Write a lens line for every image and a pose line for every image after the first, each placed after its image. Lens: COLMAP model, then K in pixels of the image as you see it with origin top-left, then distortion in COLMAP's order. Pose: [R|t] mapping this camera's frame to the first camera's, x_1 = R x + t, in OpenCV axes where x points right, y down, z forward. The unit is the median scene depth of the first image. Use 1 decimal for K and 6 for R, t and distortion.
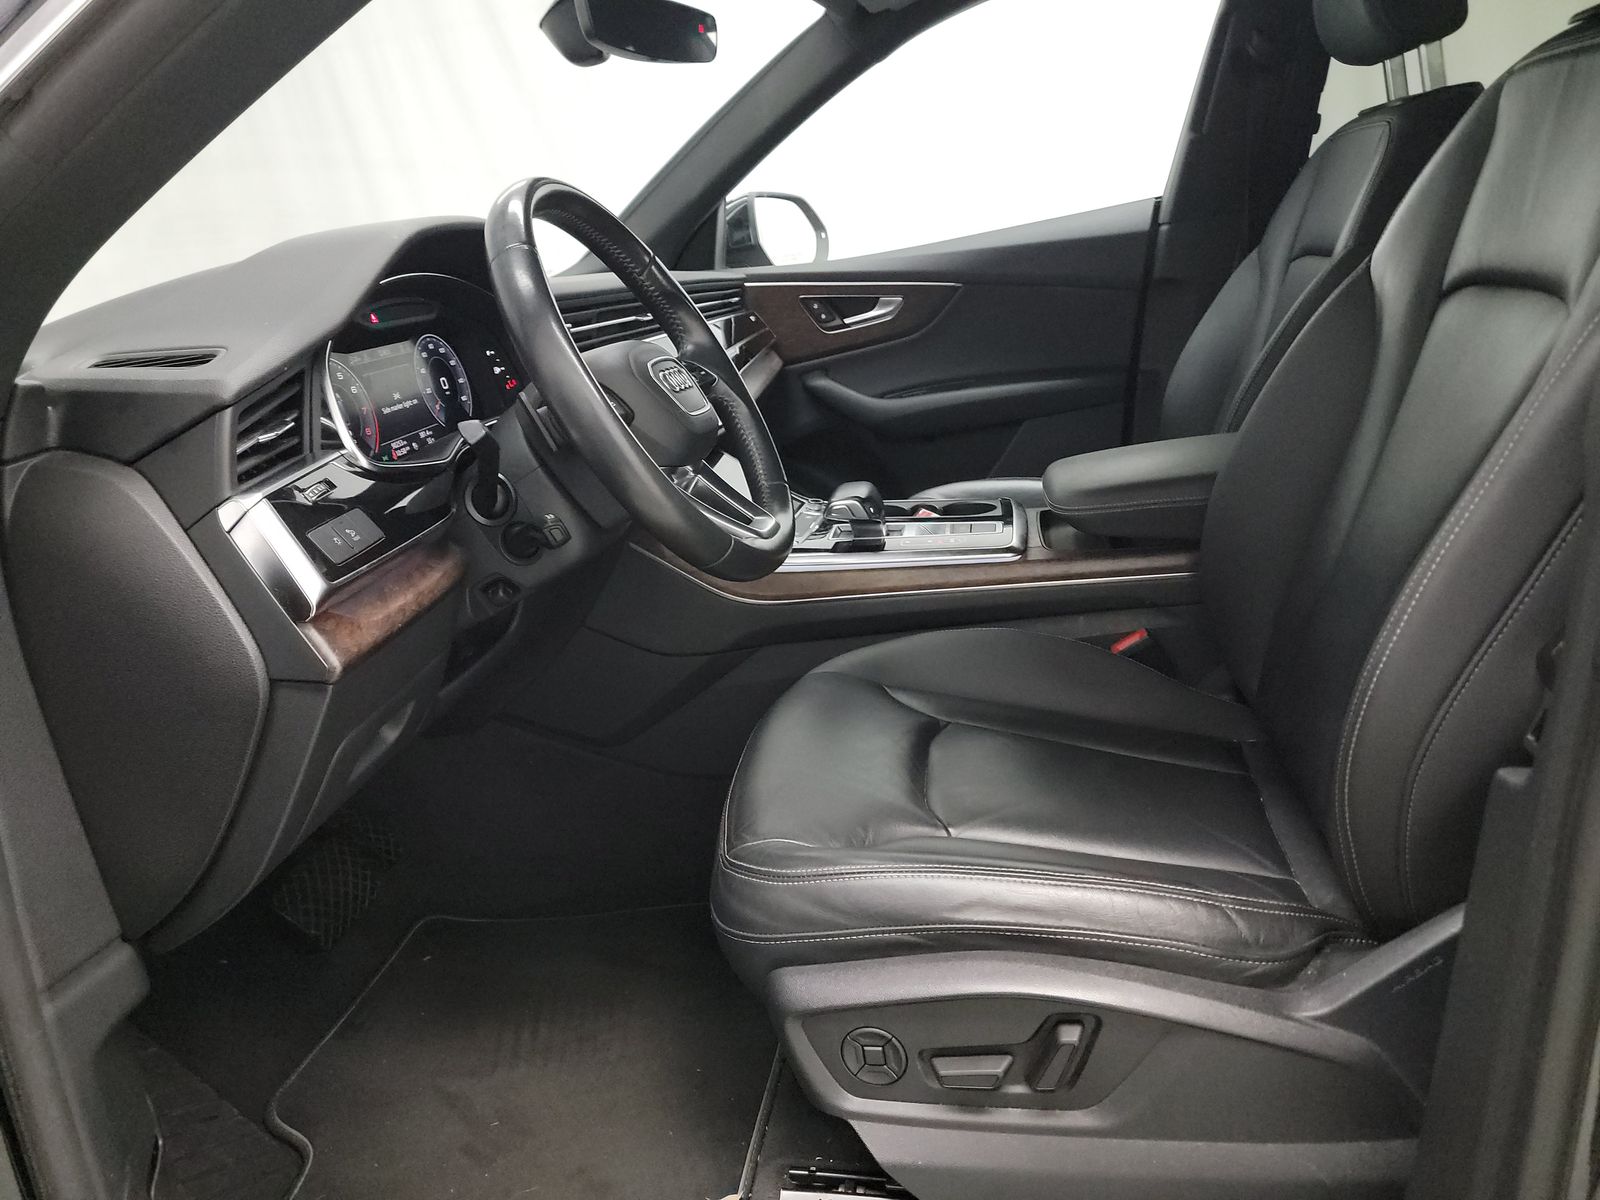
lens RADIAL K [[1117.8, 0, 802.6], [0, 1117.8, 608.4], [0, 0, 1]] dist [0.033291, -0.033224]
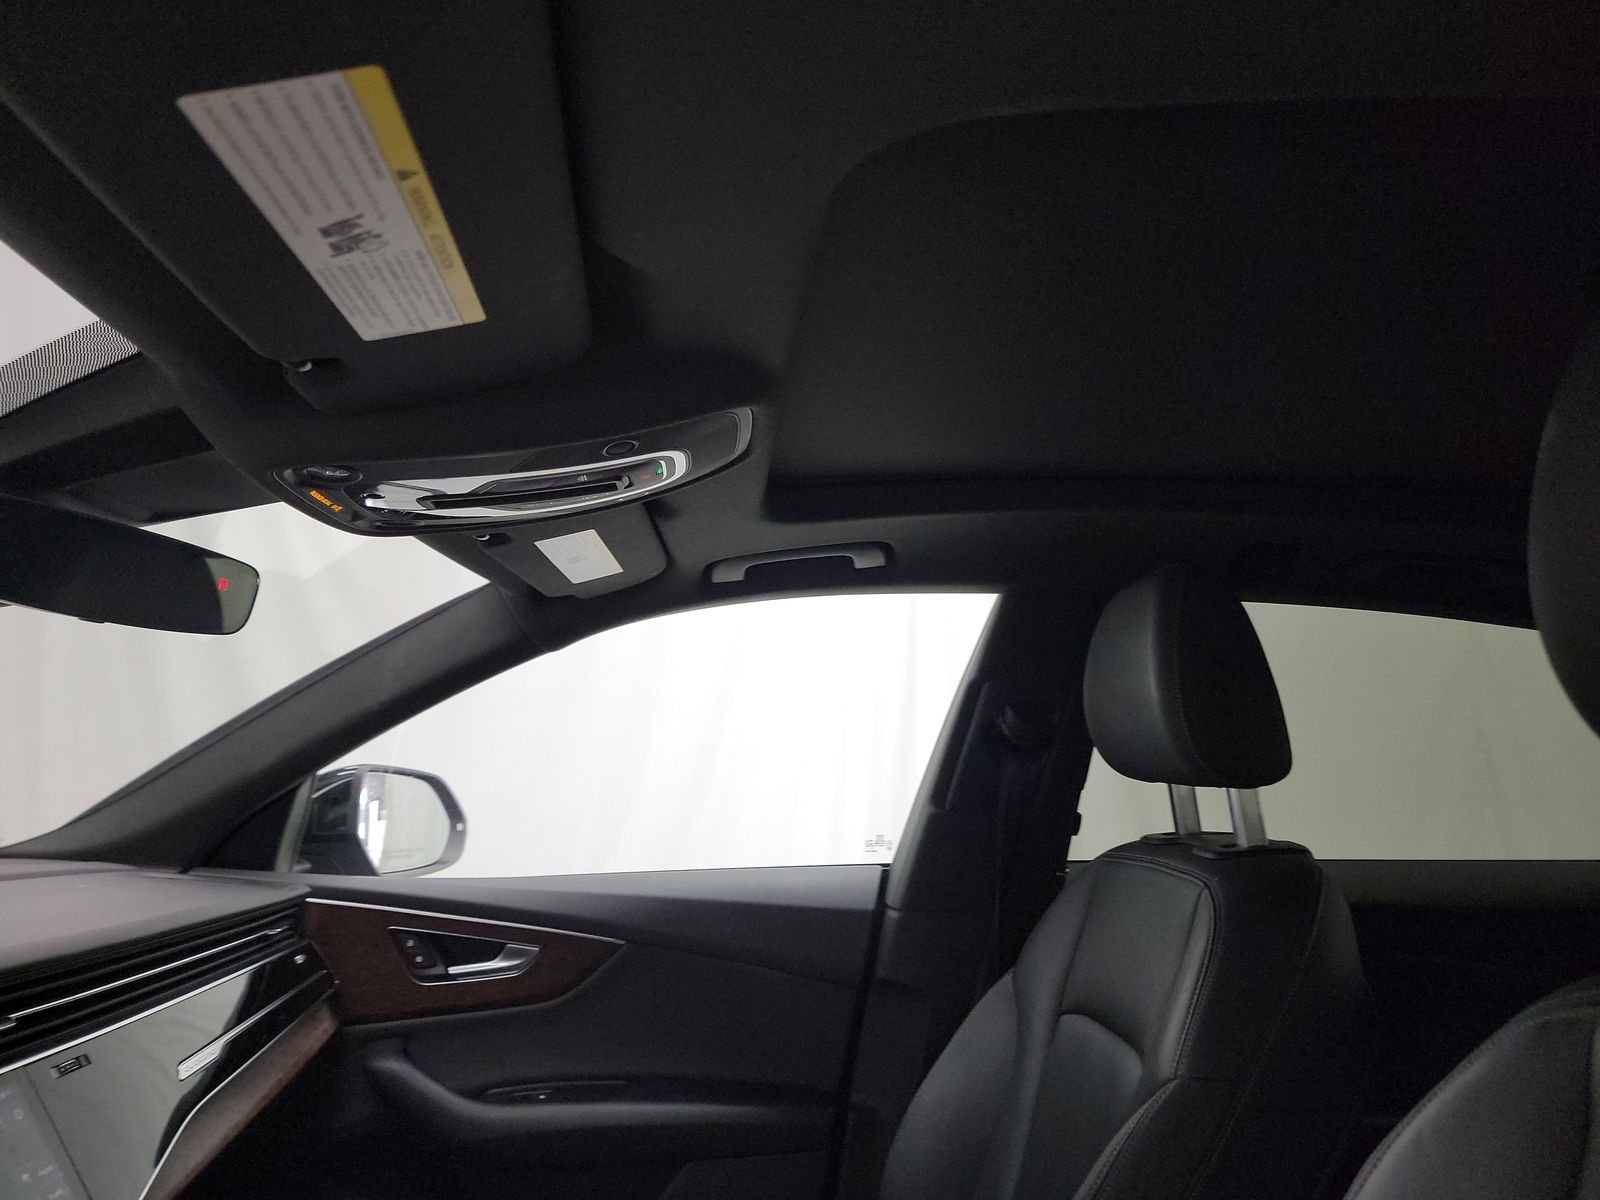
lens RADIAL K [[1117.8, 0, 802.6], [0, 1117.8, 608.4], [0, 0, 1]] dist [0.033291, -0.033224]
pose [[0.955795, 0.195347, 0.219764, 0.057359], [-0.080105, 0.892130, -0.444620, -0.190135], [-0.282913, 0.407362, 0.868341, 0.284788]]
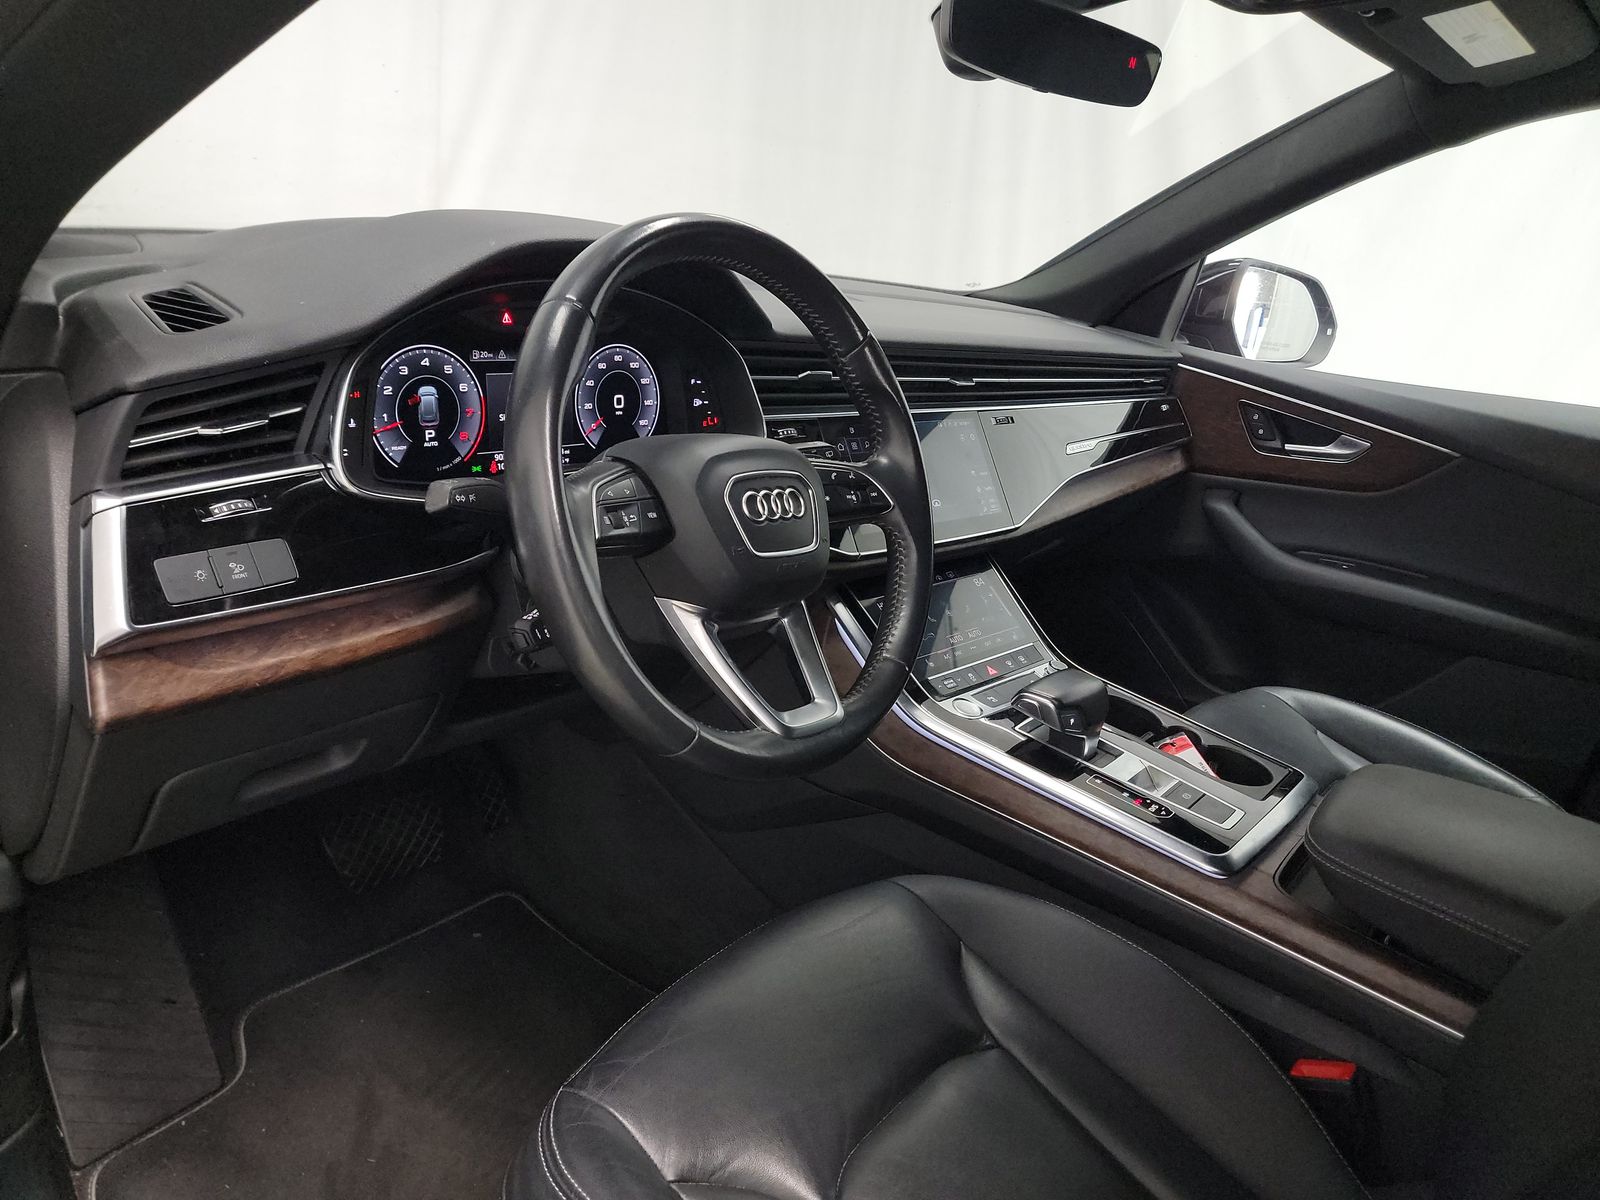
lens RADIAL K [[1117.8, 0, 802.6], [0, 1117.8, 608.4], [0, 0, 1]] dist [0.033291, -0.033224]
pose [[0.831438, 0.396231, -0.389502, 0.125902], [-0.384750, 0.916338, 0.110874, -0.123891], [0.400847, 0.057676, 0.914328, 0.160486]]
